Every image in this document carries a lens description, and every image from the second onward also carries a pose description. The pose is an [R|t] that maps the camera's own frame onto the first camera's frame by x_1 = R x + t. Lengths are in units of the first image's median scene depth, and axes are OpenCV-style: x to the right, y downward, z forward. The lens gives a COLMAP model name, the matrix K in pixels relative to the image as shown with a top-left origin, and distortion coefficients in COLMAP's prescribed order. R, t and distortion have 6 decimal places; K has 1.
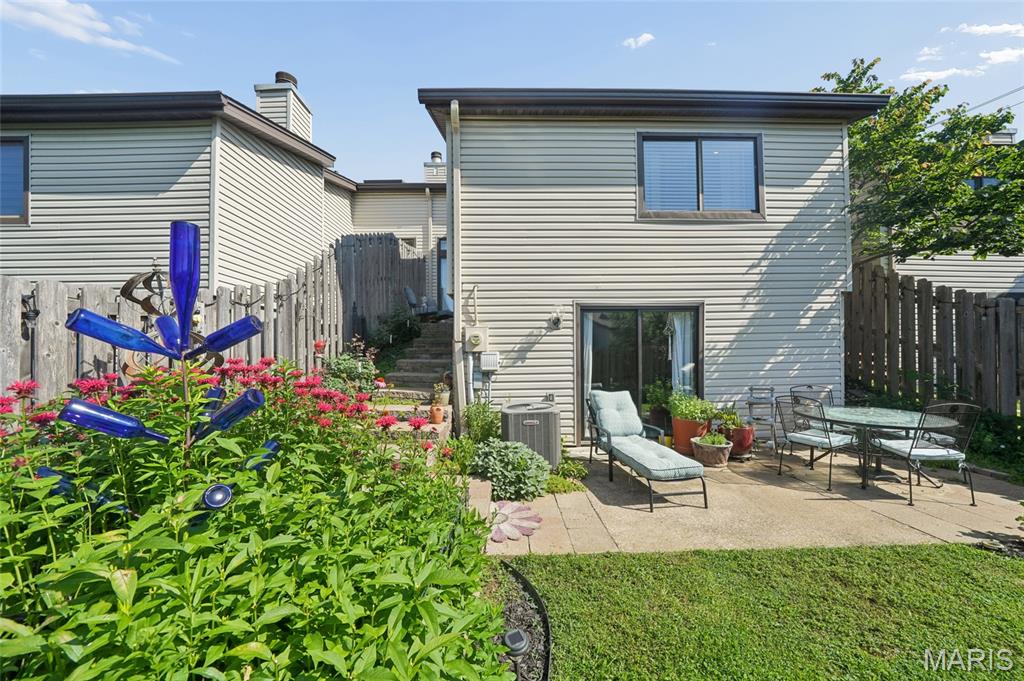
lens RADIAL K [[357.6, 0, 515.8], [0, 357.6, 359.6], [0, 0, 1]] dist [-0.017862, 0.000817]
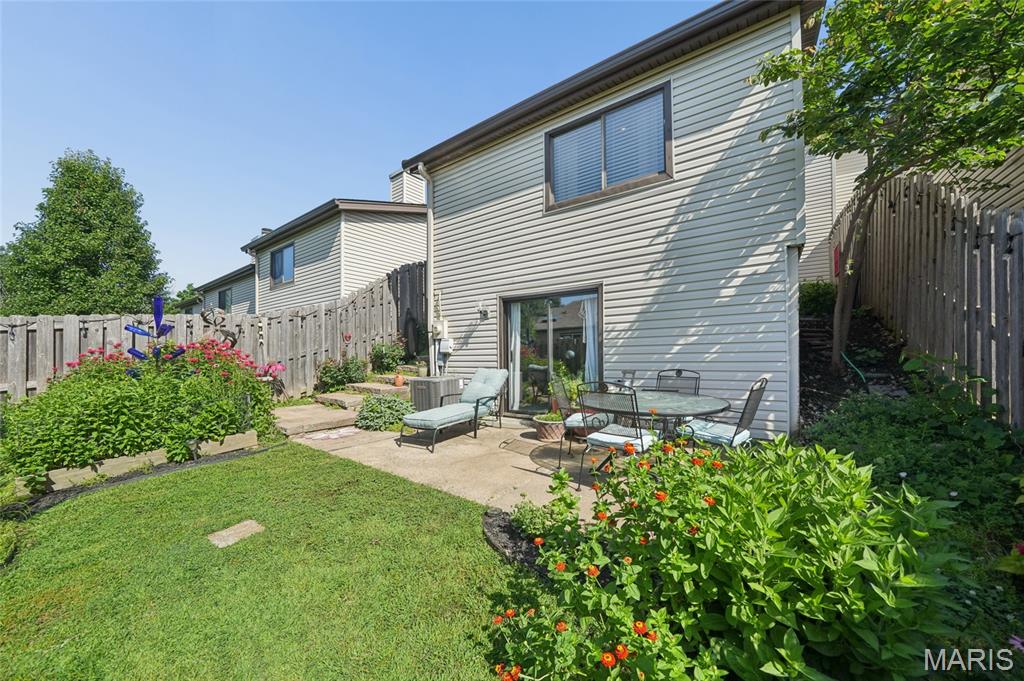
lens RADIAL K [[357.6, 0, 531.8], [0, 357.6, 355.3], [0, 0, 1]] dist [-0.017862, 0.000817]
pose [[0.809673, 0.004934, -0.586860, 0.949874], [-0.004072, 0.999988, 0.002789, 0.034708], [0.586867, 0.000131, 0.809684, 0.097173]]
